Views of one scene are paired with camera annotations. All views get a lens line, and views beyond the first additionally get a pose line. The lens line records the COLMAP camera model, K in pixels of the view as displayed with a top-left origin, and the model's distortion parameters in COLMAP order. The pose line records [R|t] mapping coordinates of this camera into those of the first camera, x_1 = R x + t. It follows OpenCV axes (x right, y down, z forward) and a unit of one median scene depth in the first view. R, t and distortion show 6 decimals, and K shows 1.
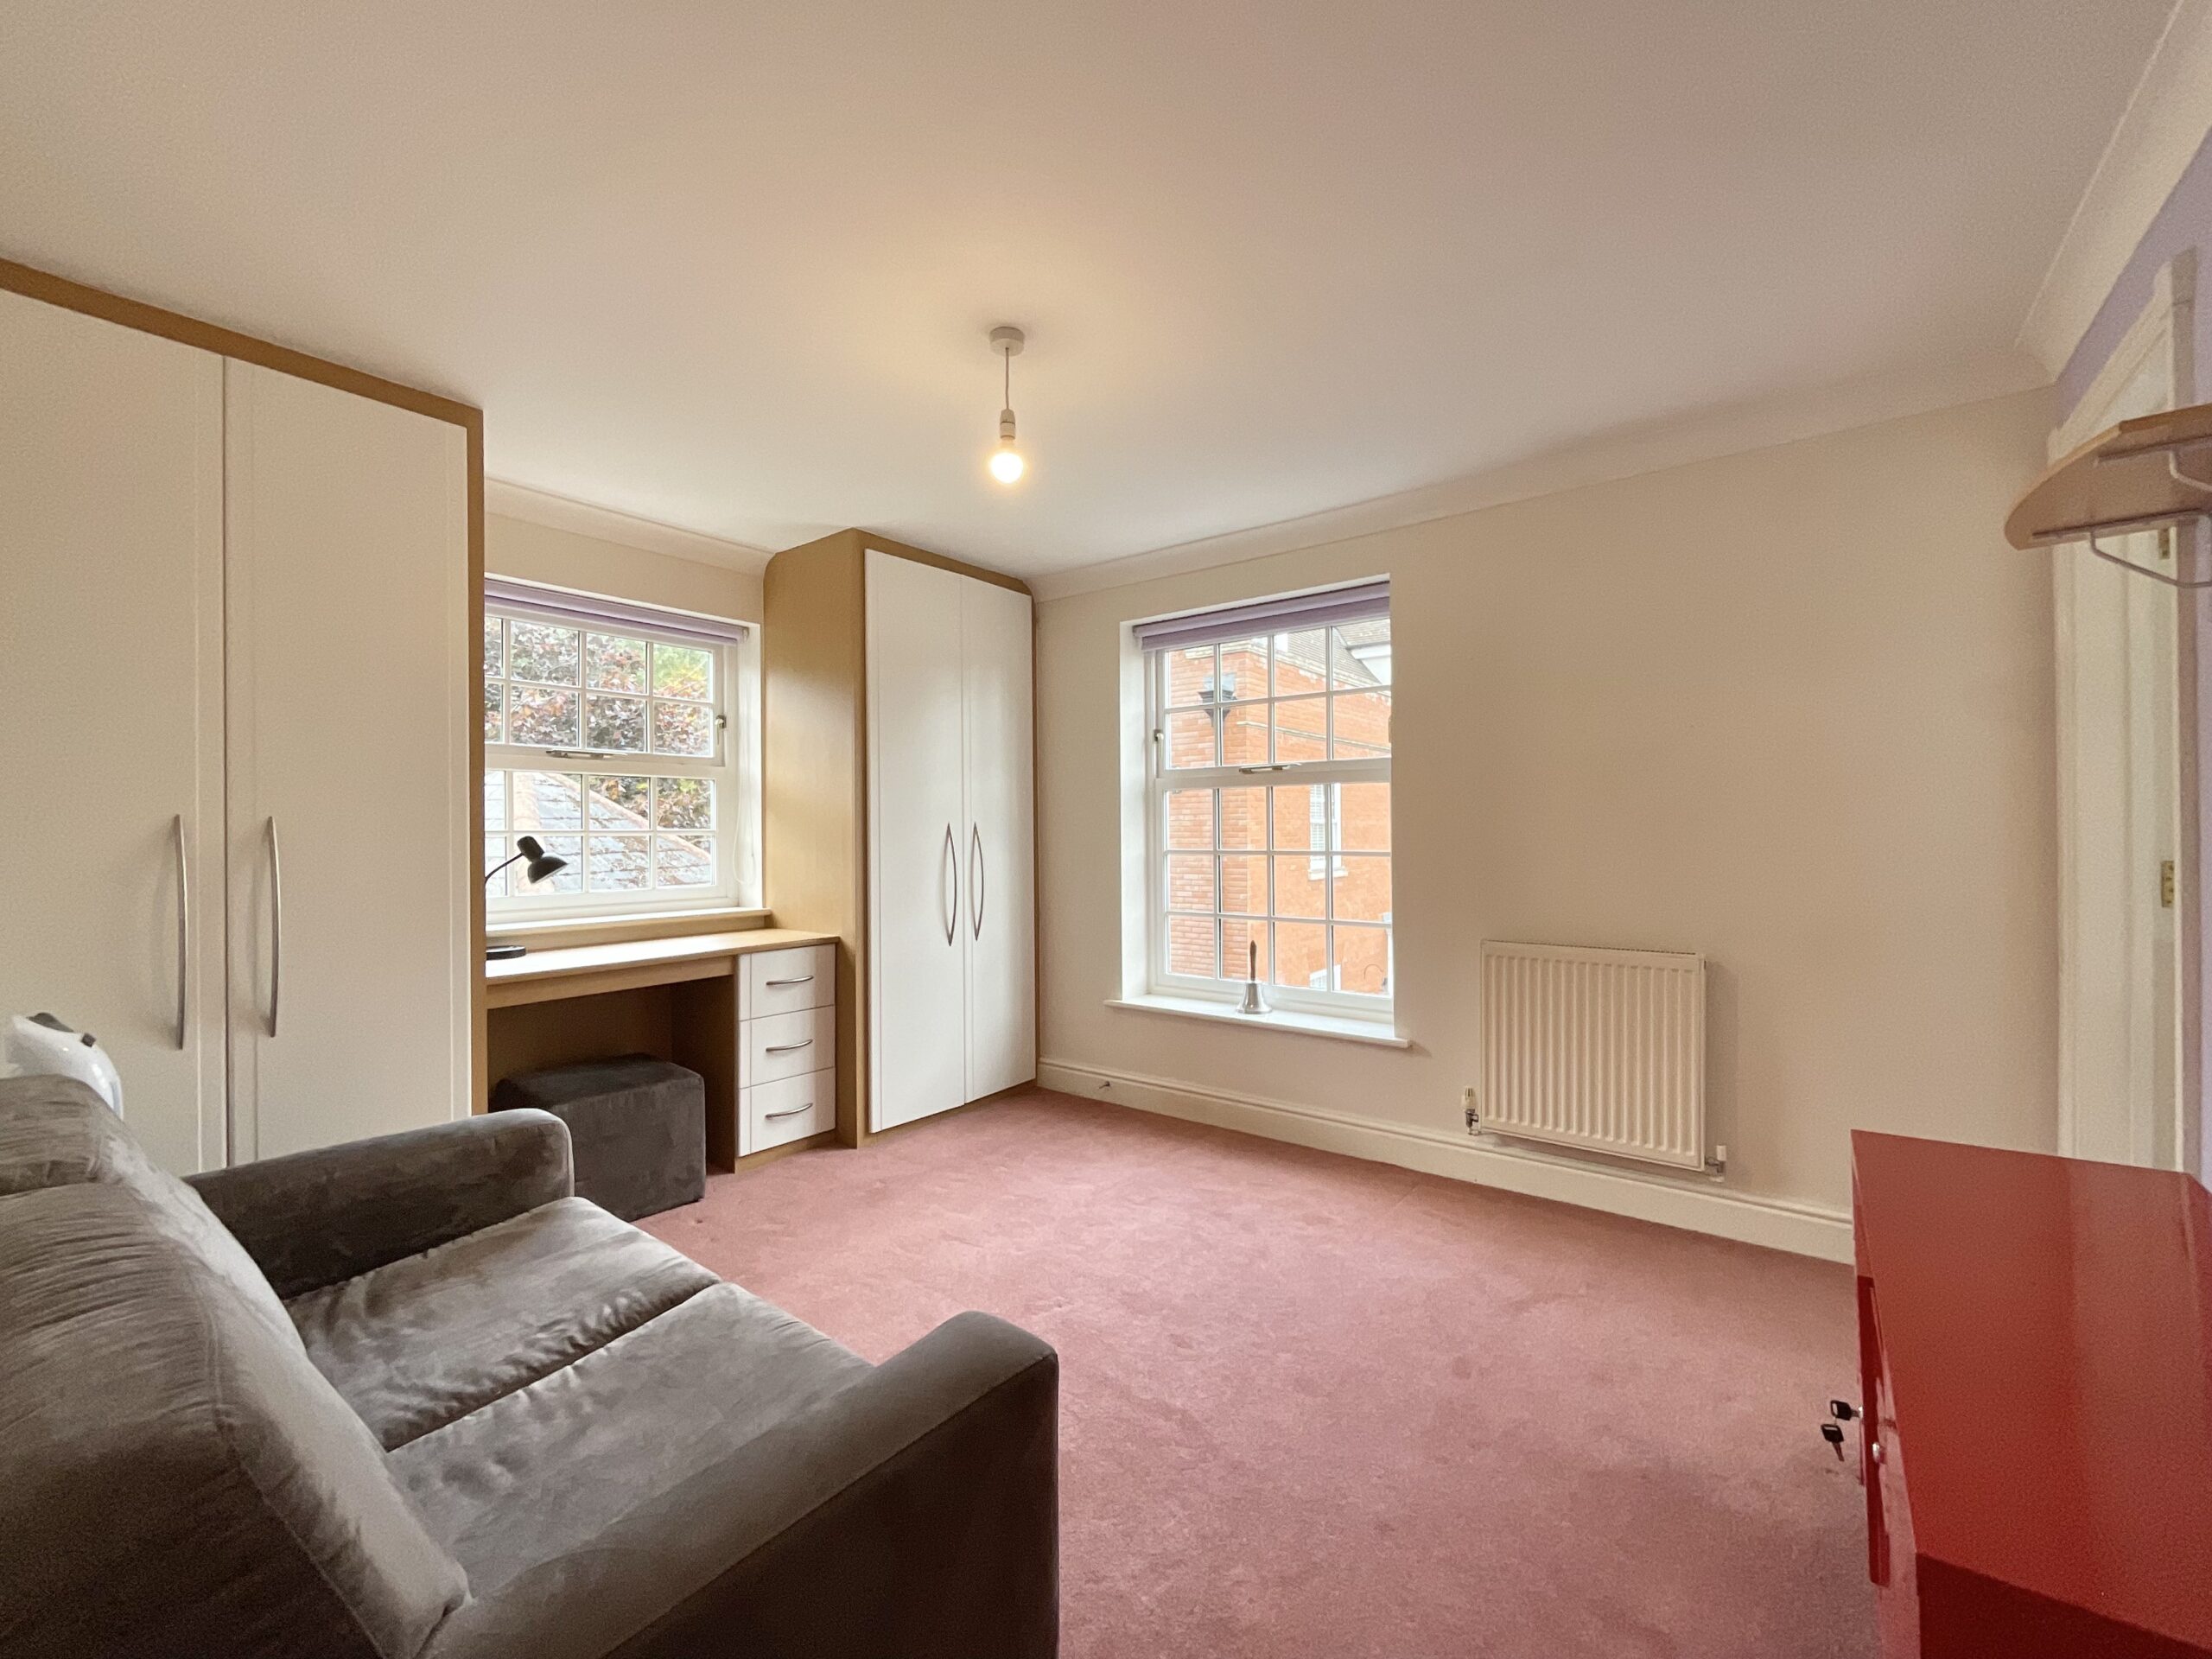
lens RADIAL K [[901.0, 0, 1106.0], [0, 901.0, 829.5], [0, 0, 1]] dist [-0.000389, 0.000003]
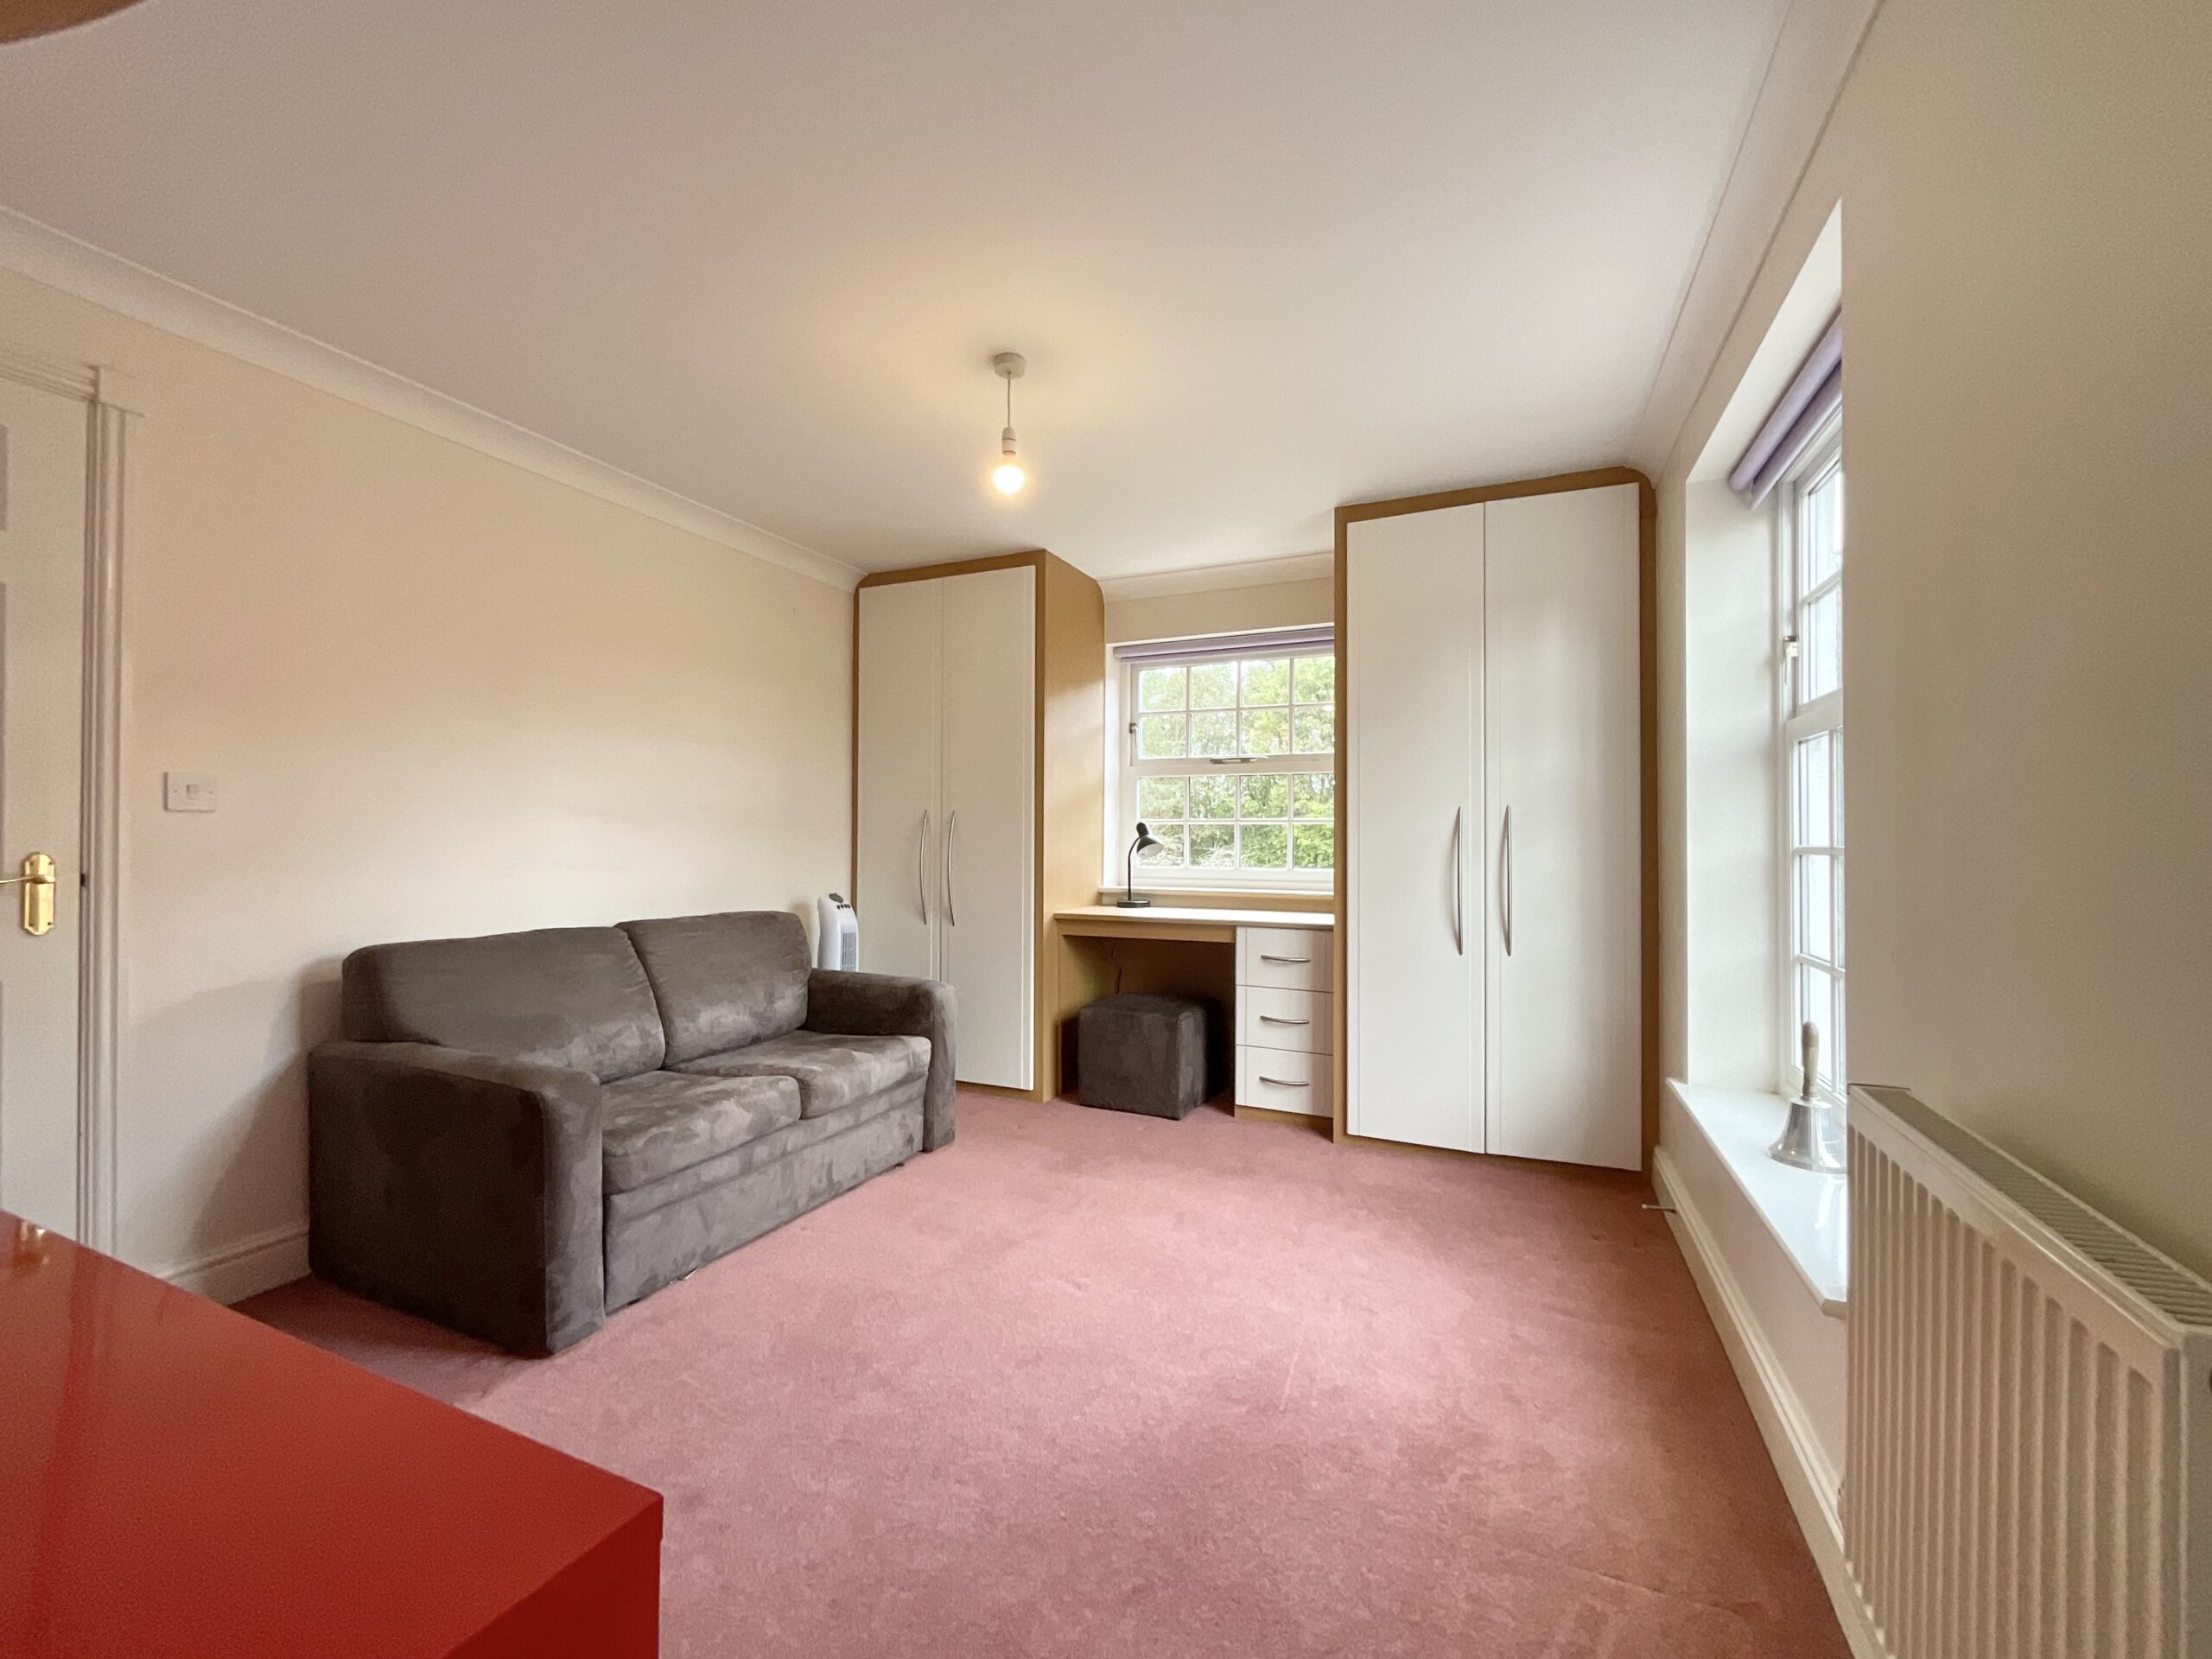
lens RADIAL K [[901.0, 0, 1106.0], [0, 901.0, 829.5], [0, 0, 1]] dist [-0.000389, 0.000003]
pose [[0.234945, -0.000374, -0.972009, 0.649712], [-0.002513, 0.999996, -0.000992, 0.017817], [0.972005, 0.002676, 0.234943, 0.563049]]
